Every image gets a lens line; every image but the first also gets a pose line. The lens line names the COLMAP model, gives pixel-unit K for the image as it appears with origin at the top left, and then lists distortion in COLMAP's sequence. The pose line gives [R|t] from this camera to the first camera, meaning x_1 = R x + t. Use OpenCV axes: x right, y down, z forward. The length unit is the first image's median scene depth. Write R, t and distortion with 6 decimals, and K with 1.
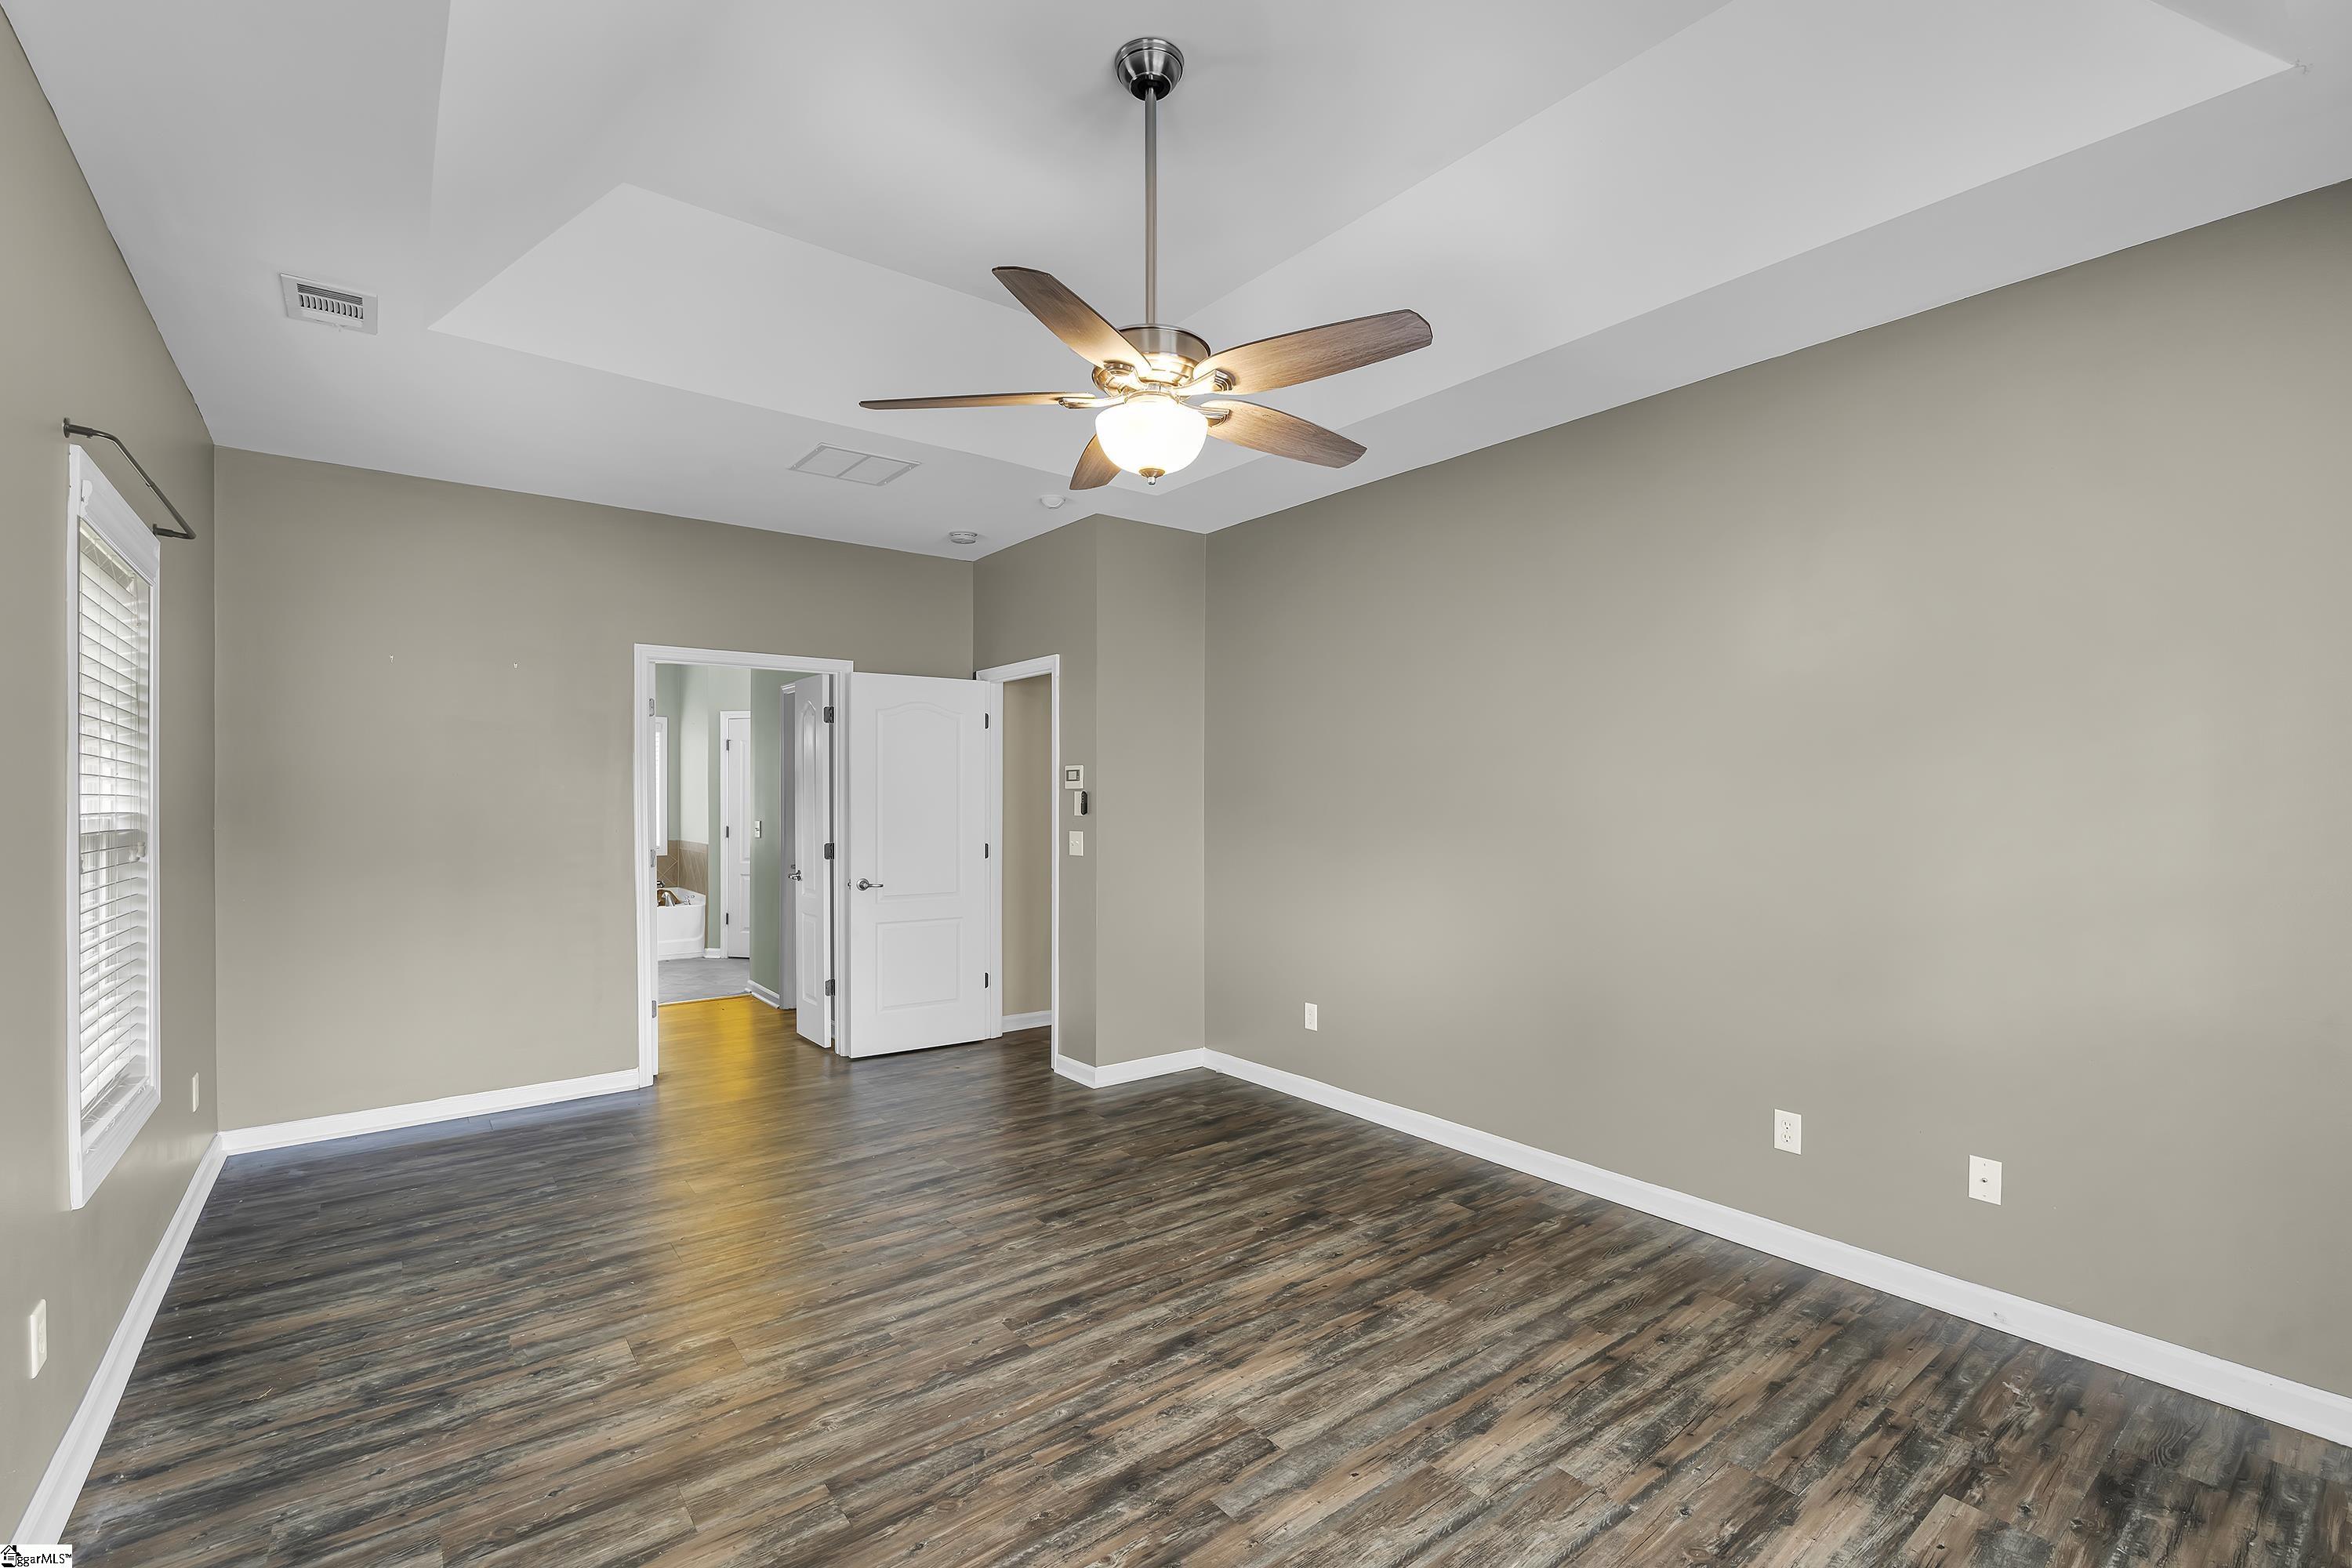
lens RADIAL K [[1027.0, 0, 1176.1], [0, 1027.0, 800.2], [0, 0, 1]] dist [-0.004233, -0.000167]
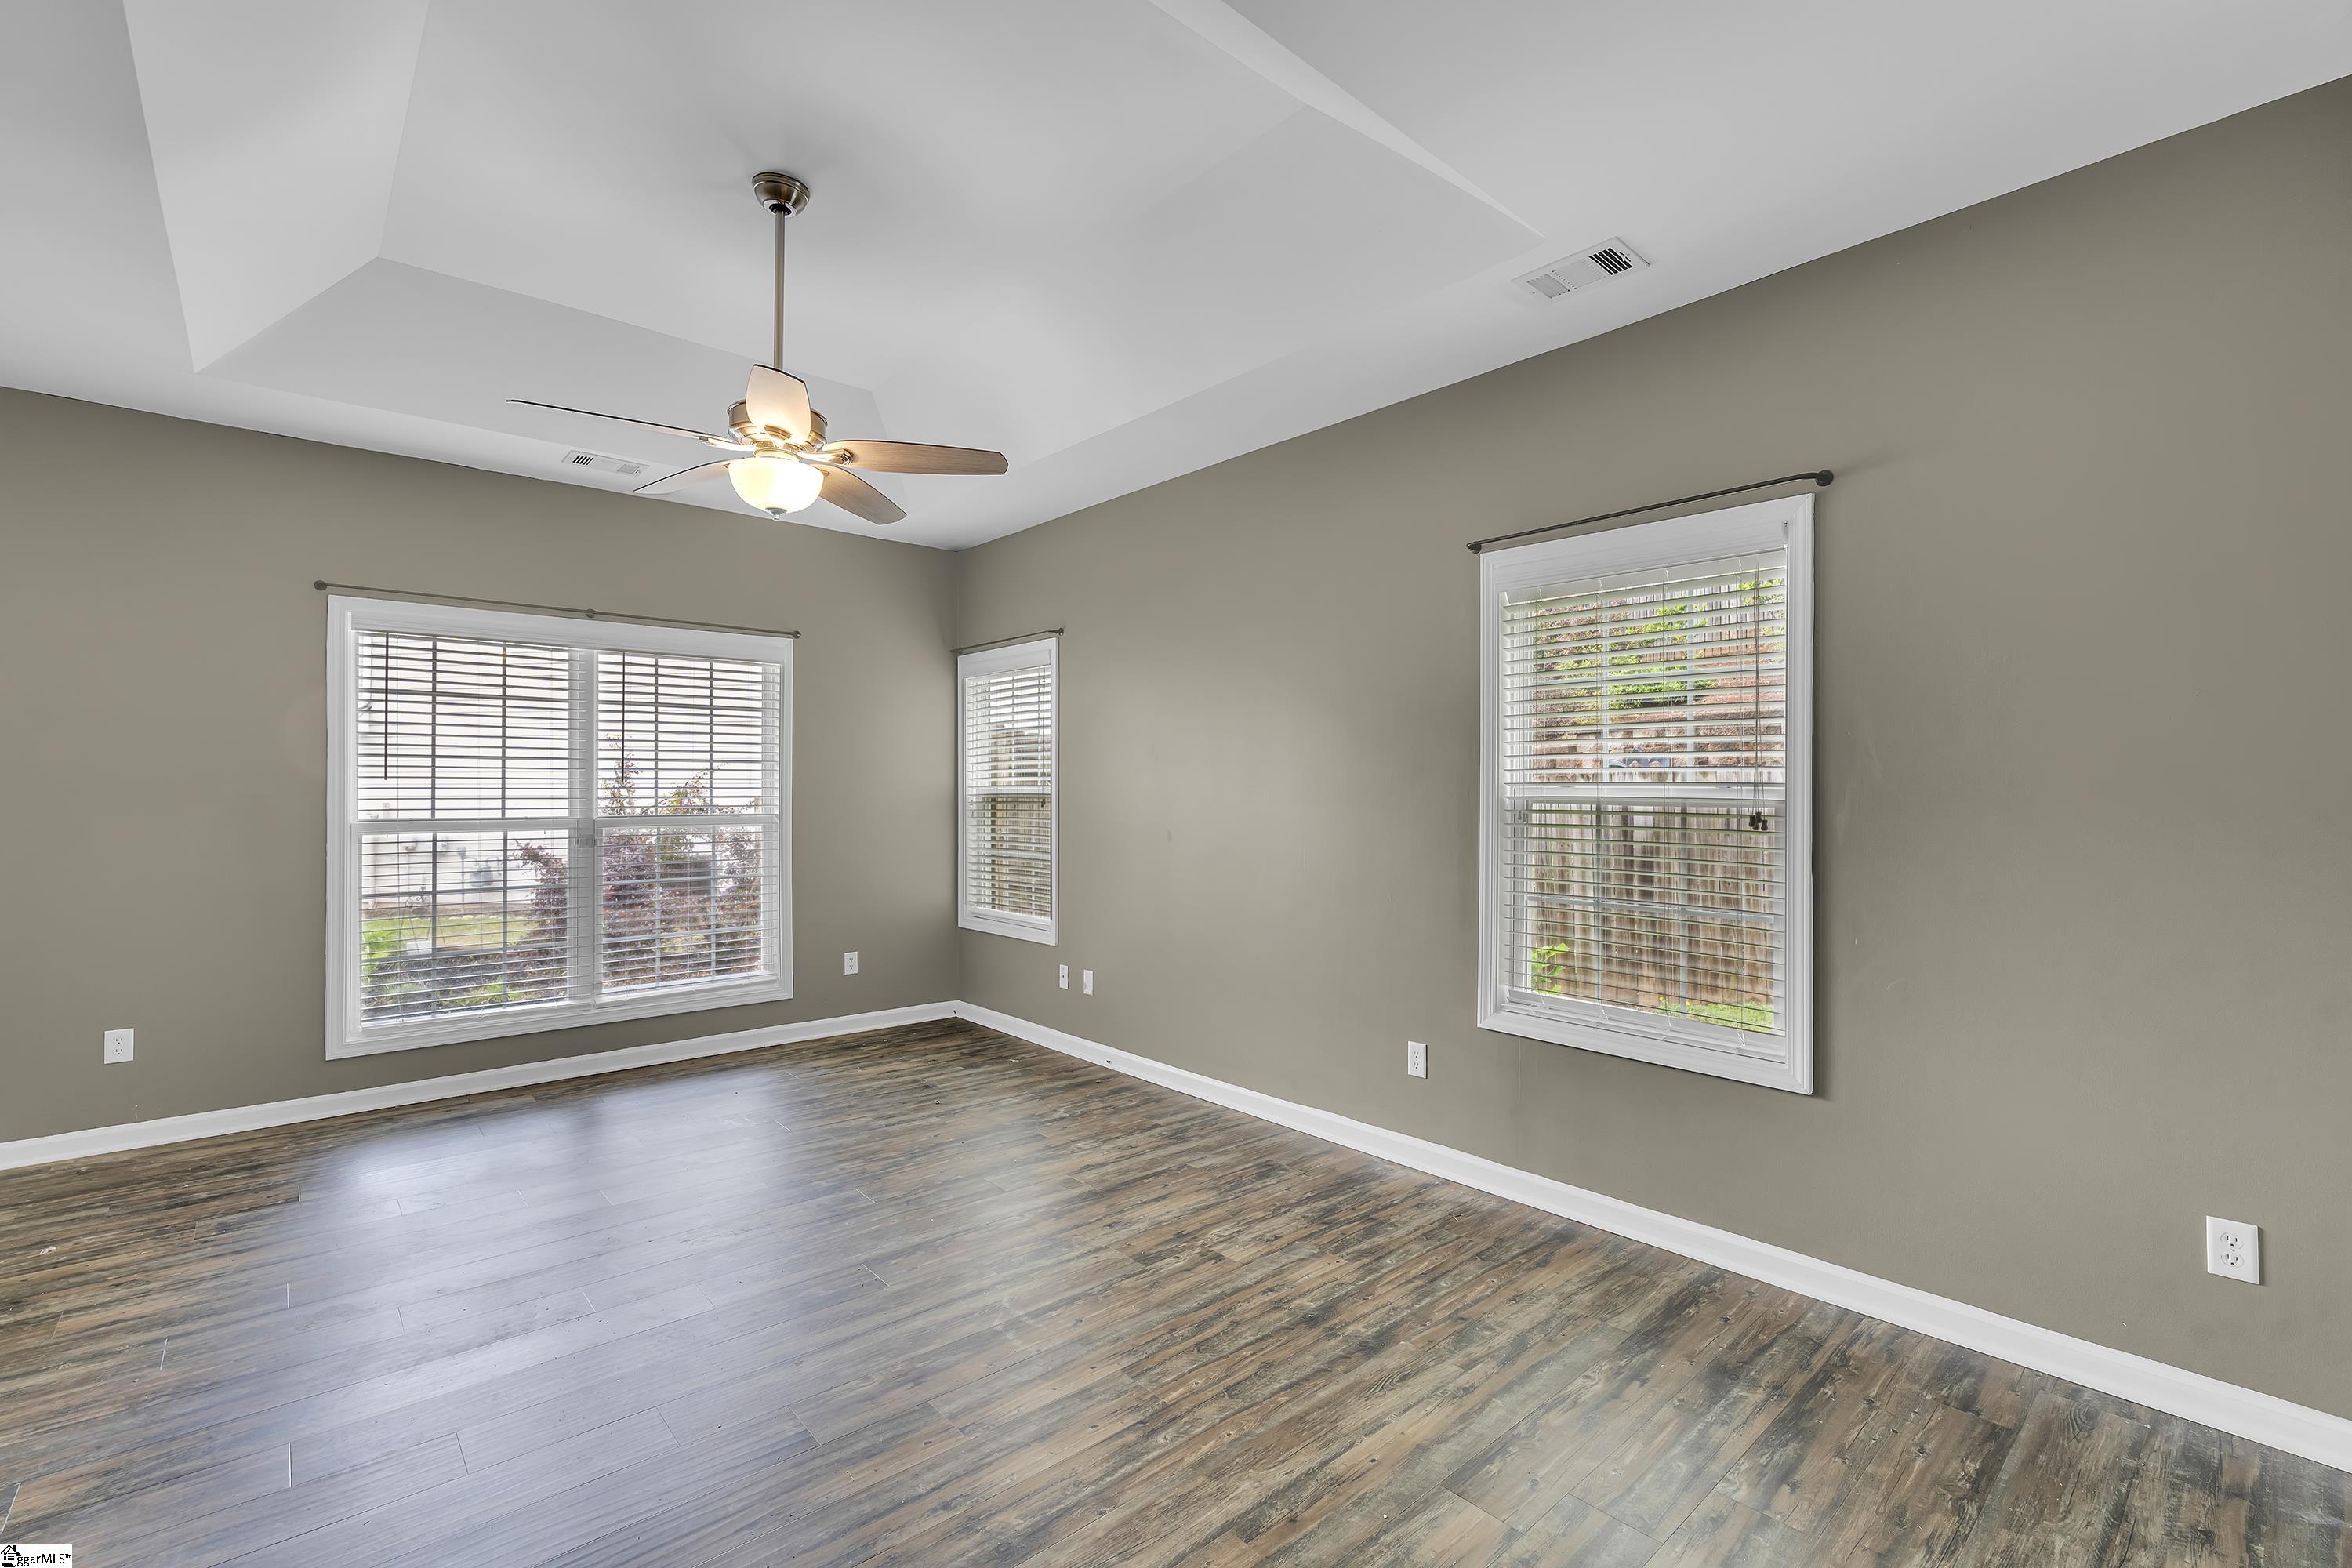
lens RADIAL K [[1027.0, 0, 1174.2], [0, 1027.0, 795.3], [0, 0, 1]] dist [-0.004233, -0.000167]
pose [[-0.997837, -0.003868, -0.065622, -0.417558], [-0.004124, 0.999984, 0.003761, 0.025222], [0.065607, 0.004024, -0.997837, 2.206740]]
